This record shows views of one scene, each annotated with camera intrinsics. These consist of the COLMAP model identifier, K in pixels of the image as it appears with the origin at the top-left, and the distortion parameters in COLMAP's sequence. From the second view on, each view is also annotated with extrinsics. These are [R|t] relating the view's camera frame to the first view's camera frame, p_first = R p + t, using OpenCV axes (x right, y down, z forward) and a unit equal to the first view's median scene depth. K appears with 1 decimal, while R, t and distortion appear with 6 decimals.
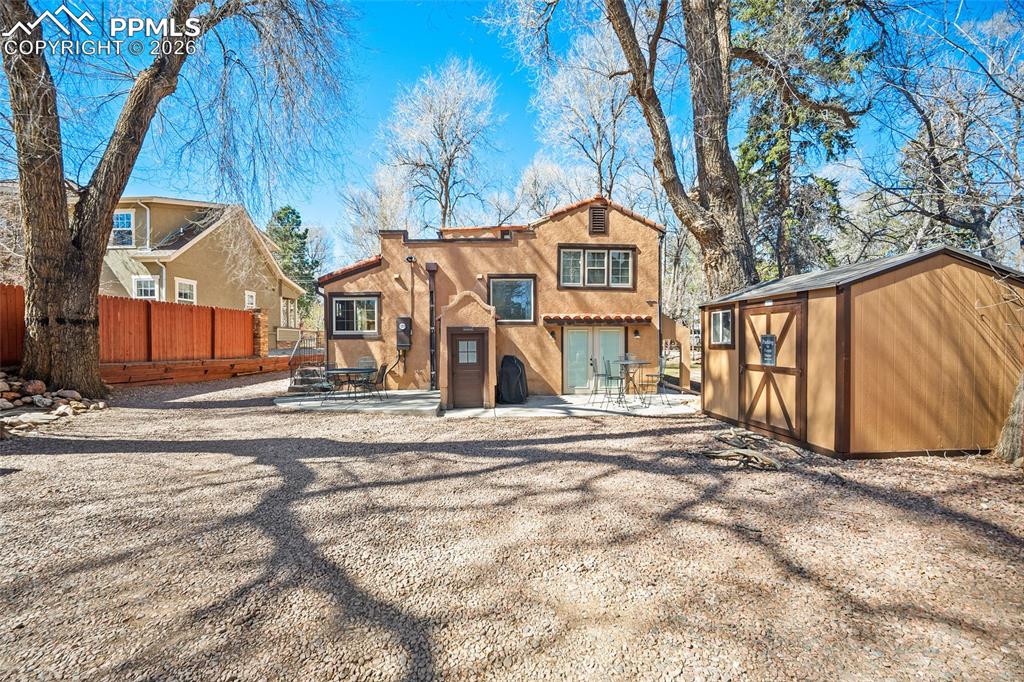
lens RADIAL K [[404.6, 0, 505.4], [0, 404.6, 345.2], [0, 0, 1]] dist [0.009029, -0.008164]
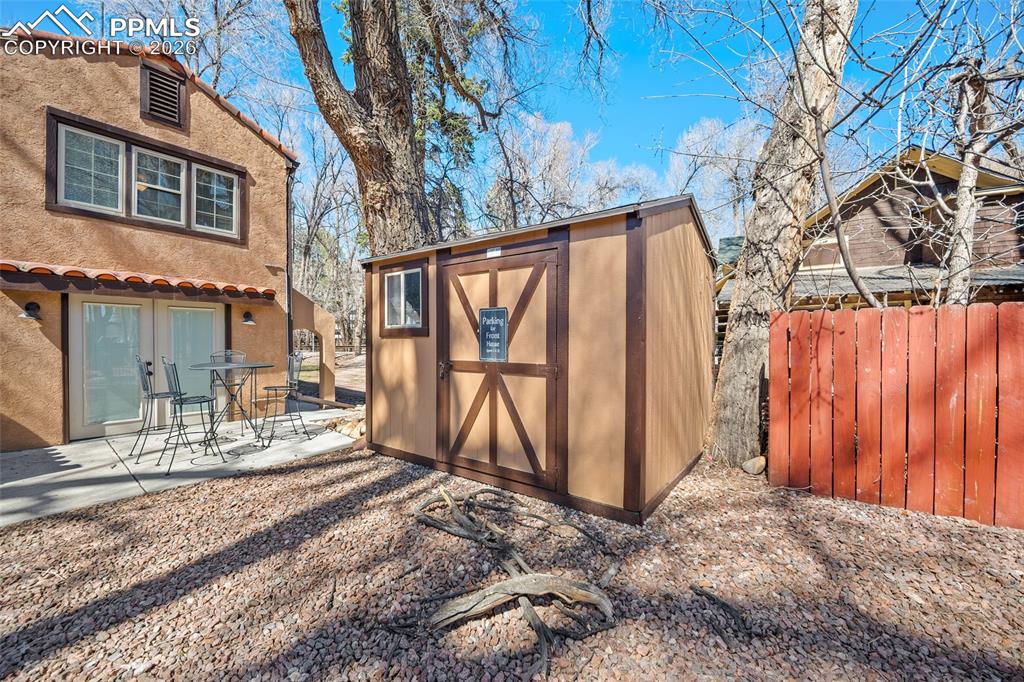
lens RADIAL K [[404.6, 0, 505.4], [0, 404.6, 345.2], [0, 0, 1]] dist [0.009029, -0.008164]
pose [[0.654066, -0.003416, 0.756430, 0.160673], [0.004318, 0.999990, 0.000783, 0.018641], [-0.756426, 0.002754, 0.654074, 0.431995]]
